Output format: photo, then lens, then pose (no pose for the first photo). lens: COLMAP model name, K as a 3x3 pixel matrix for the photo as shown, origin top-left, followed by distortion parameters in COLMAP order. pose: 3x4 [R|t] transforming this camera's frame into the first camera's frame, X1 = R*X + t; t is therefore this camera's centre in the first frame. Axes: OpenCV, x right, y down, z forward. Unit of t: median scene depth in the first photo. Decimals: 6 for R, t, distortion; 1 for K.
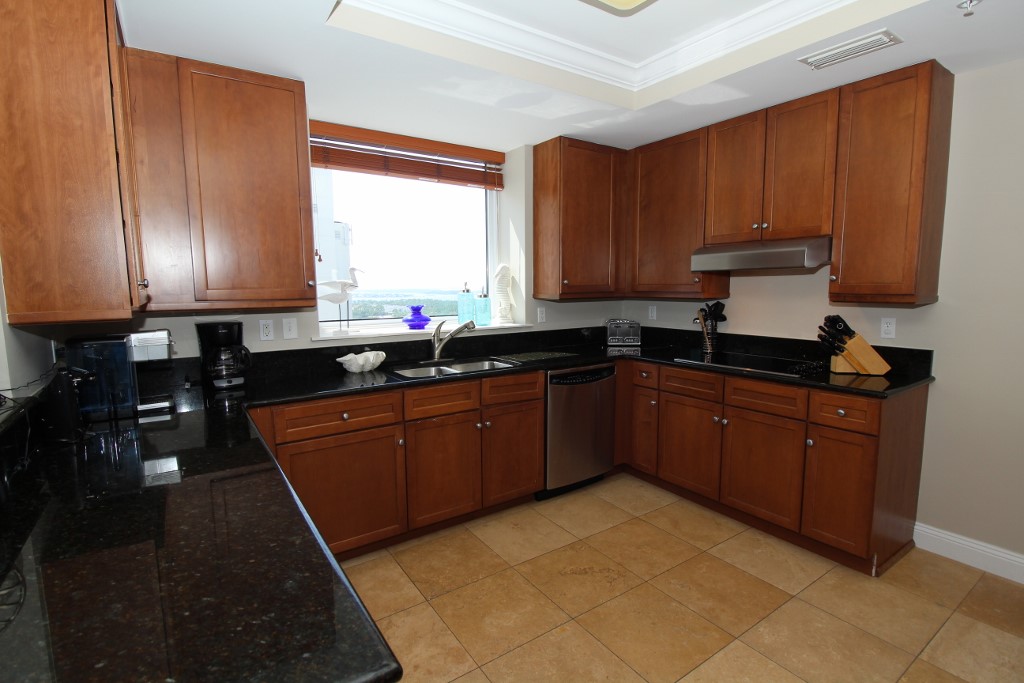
lens RADIAL K [[494.2, 0, 512.0], [0, 494.2, 341.5], [0, 0, 1]] dist [-0.000552, -0.000526]
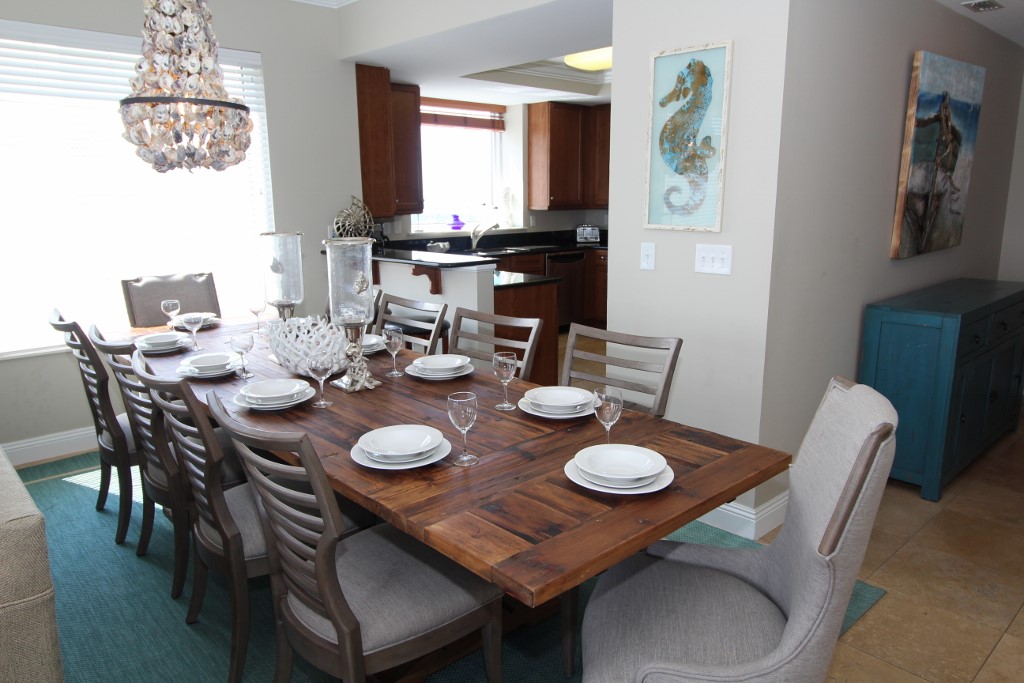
lens RADIAL K [[696.2, 0, 512.0], [0, 696.2, 341.5], [0, 0, 1]] dist [0.022895, -0.001980]
pose [[0.990266, -0.029154, 0.136099, -0.345739], [0.015802, 0.995043, 0.098179, 0.114802], [-0.138287, -0.095072, 0.985818, -1.242192]]
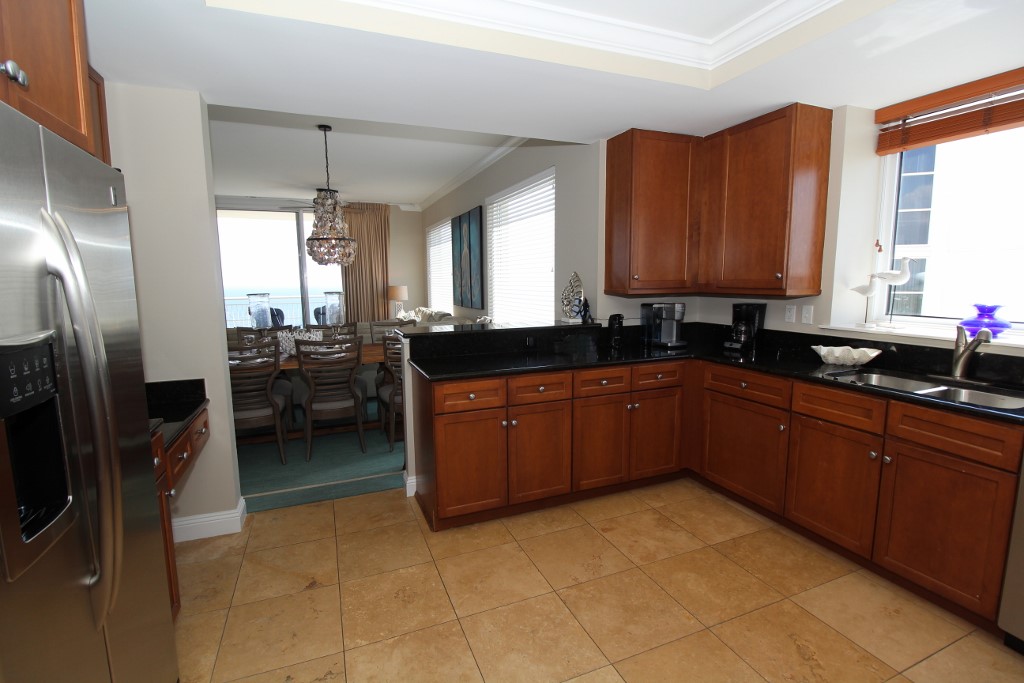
lens RADIAL K [[494.2, 0, 512.0], [0, 494.2, 341.5], [0, 0, 1]] dist [-0.000552, -0.000526]
pose [[-0.221689, 0.130562, -0.966337, 0.706487], [-0.102146, 0.982434, 0.156171, -0.064855], [0.969753, 0.133329, -0.204458, 0.500586]]
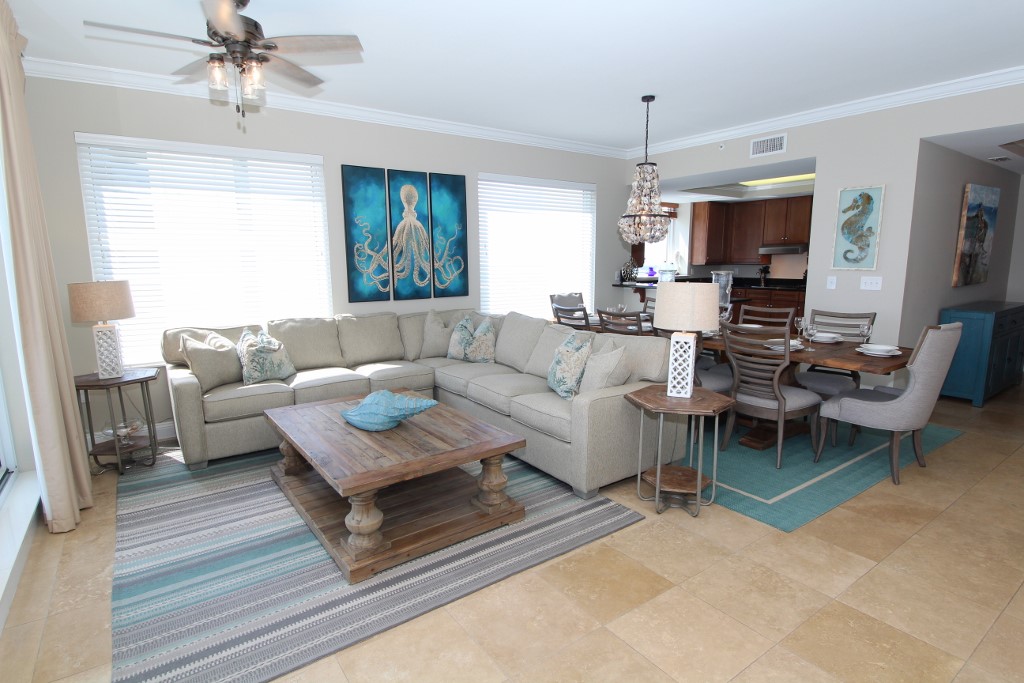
lens RADIAL K [[529.5, 0, 512.3], [0, 529.5, 347.4], [0, 0, 1]] dist [0.000749, -0.000069]
pose [[0.999789, -0.003200, 0.020296, -1.036848], [0.002070, 0.998458, 0.055467, 0.201762], [-0.020443, -0.055414, 0.998254, -1.878850]]
